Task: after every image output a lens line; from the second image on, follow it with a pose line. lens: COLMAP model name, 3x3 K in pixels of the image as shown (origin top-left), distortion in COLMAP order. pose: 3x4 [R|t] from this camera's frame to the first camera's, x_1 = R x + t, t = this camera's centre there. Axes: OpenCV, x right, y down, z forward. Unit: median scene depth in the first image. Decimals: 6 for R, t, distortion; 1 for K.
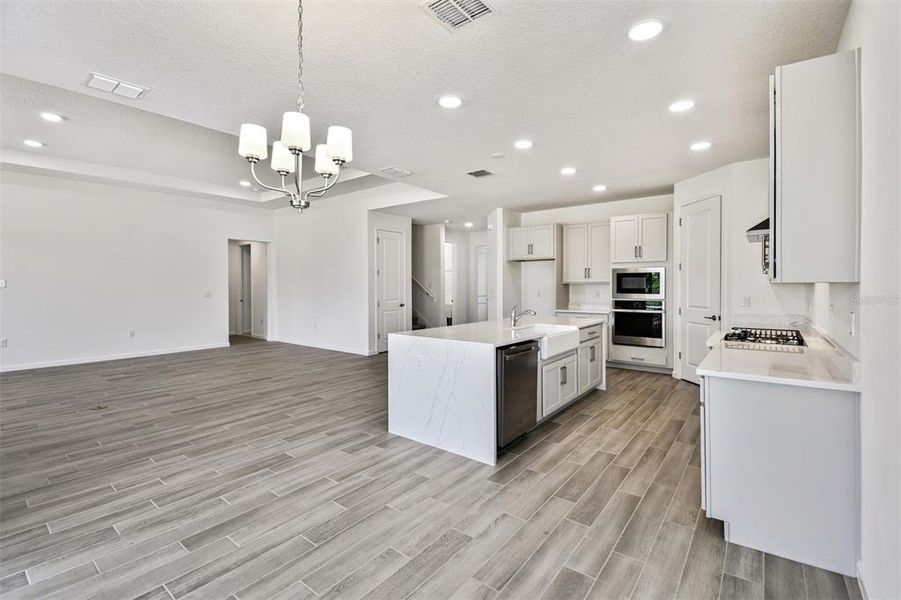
lens RADIAL K [[410.1, 0, 451.5], [0, 410.1, 288.8], [0, 0, 1]] dist [-0.004547, -0.009578]
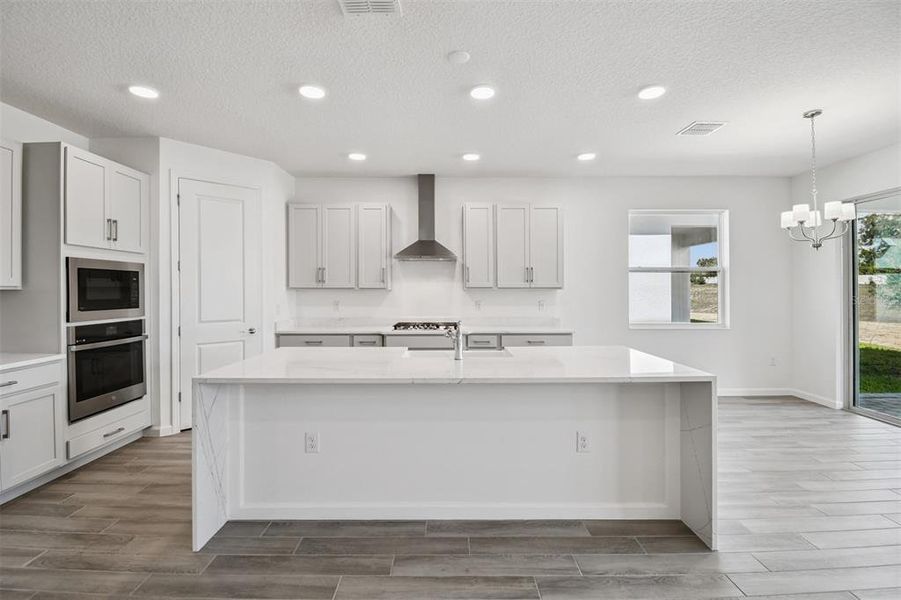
lens RADIAL K [[410.1, 0, 439.7], [0, 410.1, 279.1], [0, 0, 1]] dist [-0.004547, -0.009578]
pose [[-0.609629, 0.022209, 0.792376, -0.218647], [0.011433, 0.999750, -0.019226, -0.012693], [-0.792604, -0.002662, -0.609730, 0.969424]]
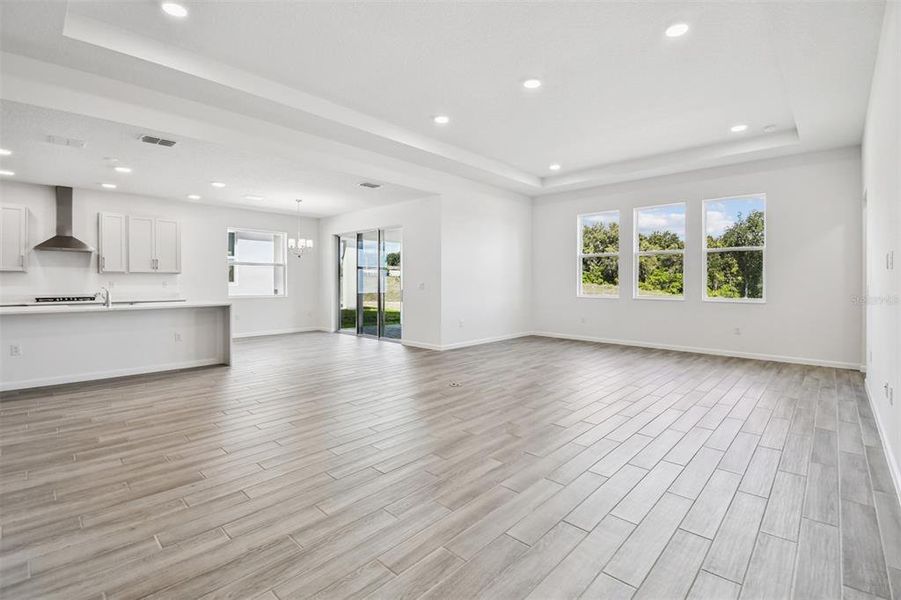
lens RADIAL K [[410.1, 0, 451.6], [0, 410.1, 283.9], [0, 0, 1]] dist [-0.004547, -0.009578]
pose [[-0.995532, 0.005929, 0.094242, -0.672659], [0.007544, 0.999831, 0.016787, 0.009490], [-0.094127, 0.017422, -0.995408, 1.458658]]
